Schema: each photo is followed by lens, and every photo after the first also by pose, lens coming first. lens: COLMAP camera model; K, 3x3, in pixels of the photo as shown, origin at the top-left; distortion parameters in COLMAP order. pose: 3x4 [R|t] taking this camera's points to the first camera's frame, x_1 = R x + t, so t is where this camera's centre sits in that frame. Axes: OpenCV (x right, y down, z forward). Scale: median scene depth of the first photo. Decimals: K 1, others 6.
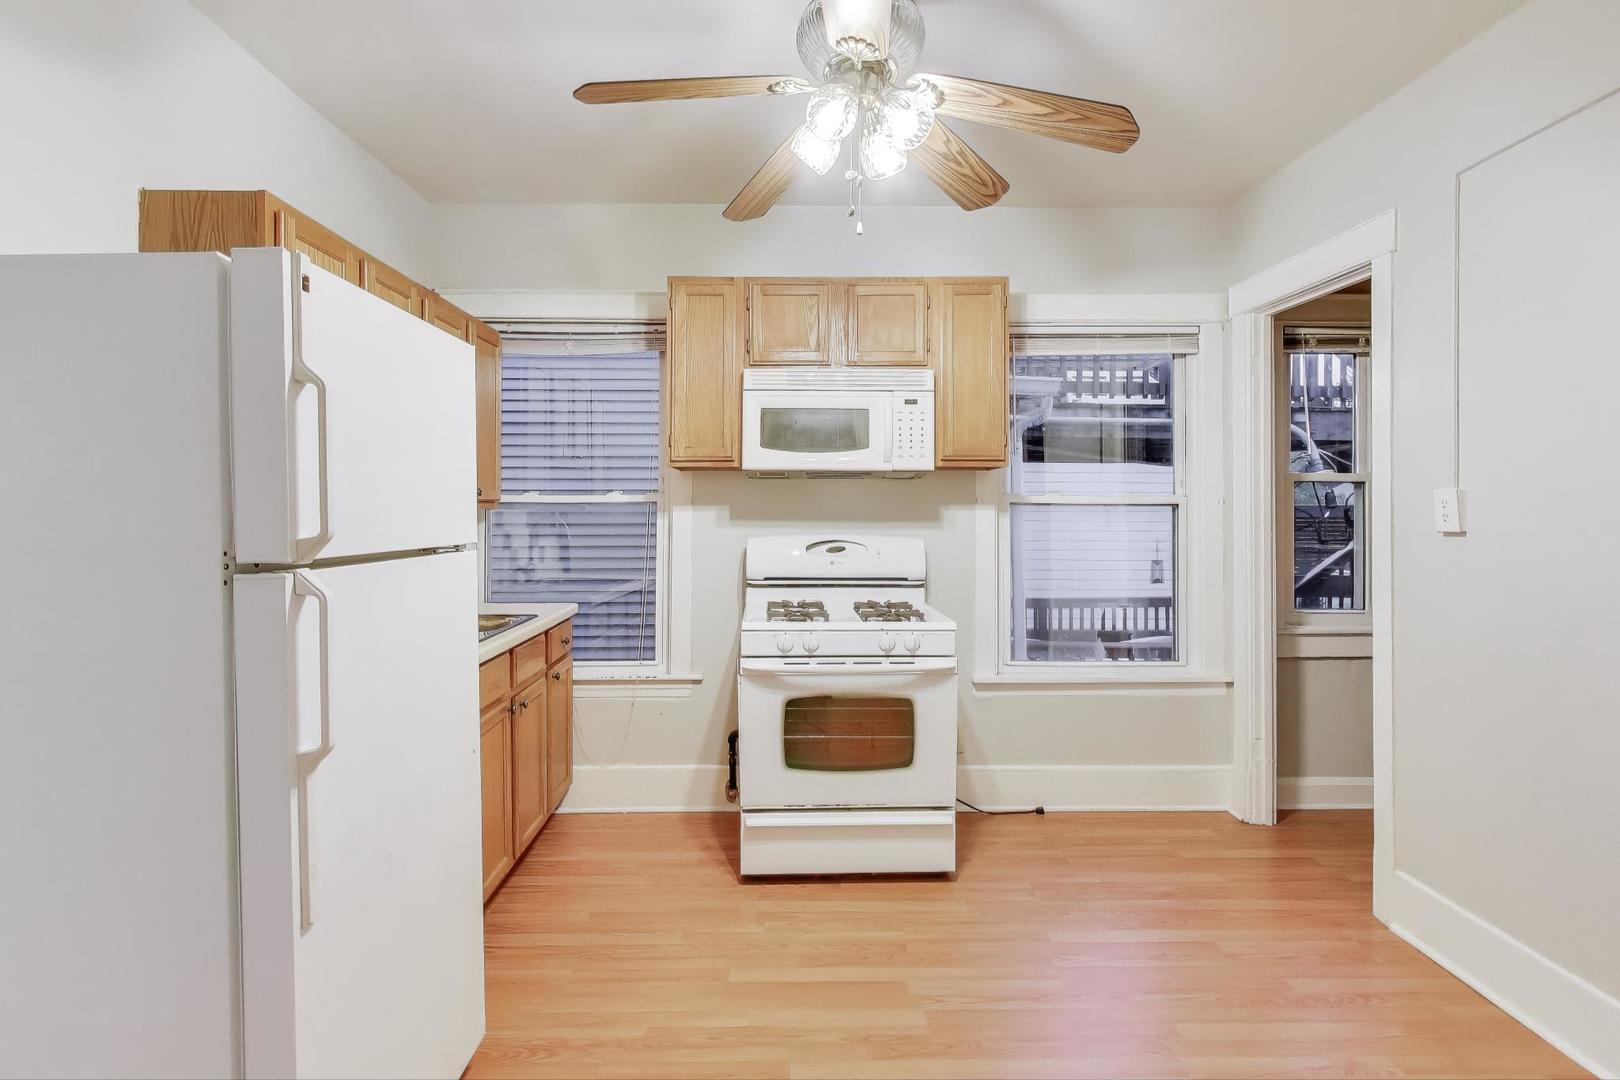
lens RADIAL K [[767.3, 0, 803.5], [0, 767.3, 522.3], [0, 0, 1]] dist [0.002943, -0.000226]
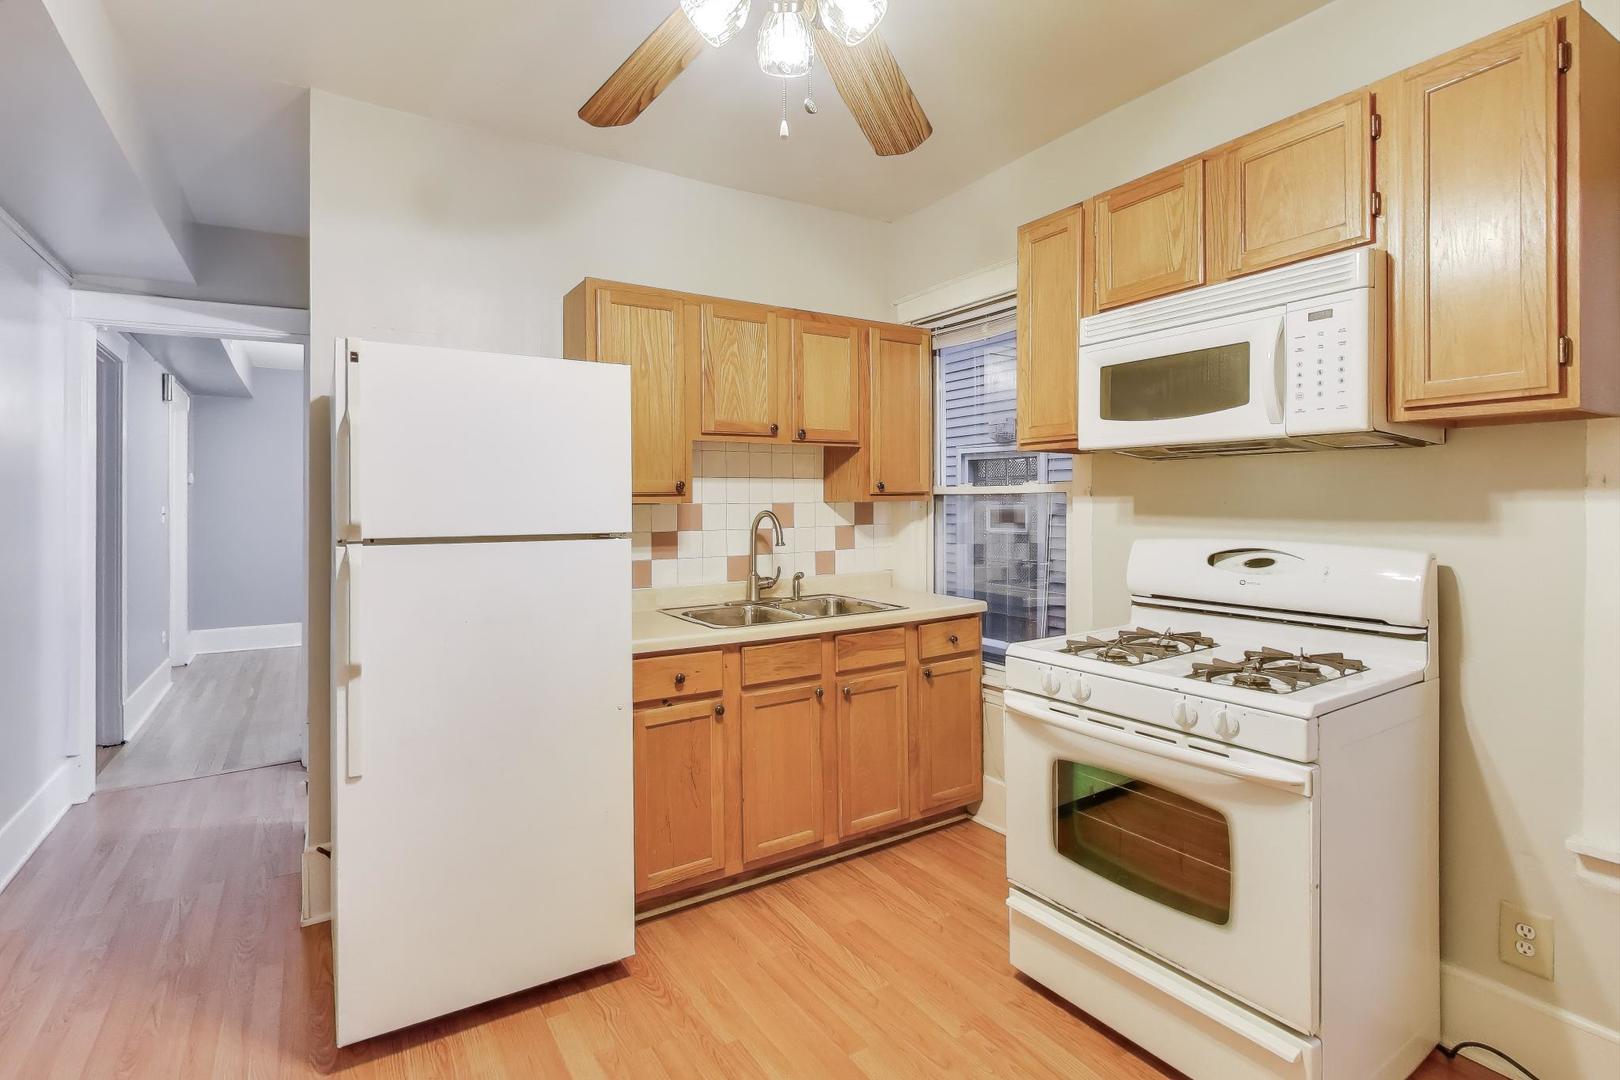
lens RADIAL K [[767.3, 0, 807.6], [0, 767.3, 512.6], [0, 0, 1]] dist [0.002943, -0.000226]
pose [[0.537431, 0.008906, -0.843261, 0.423781], [-0.010493, 0.999937, 0.003873, -0.005519], [0.843243, 0.006767, 0.537490, 0.358242]]
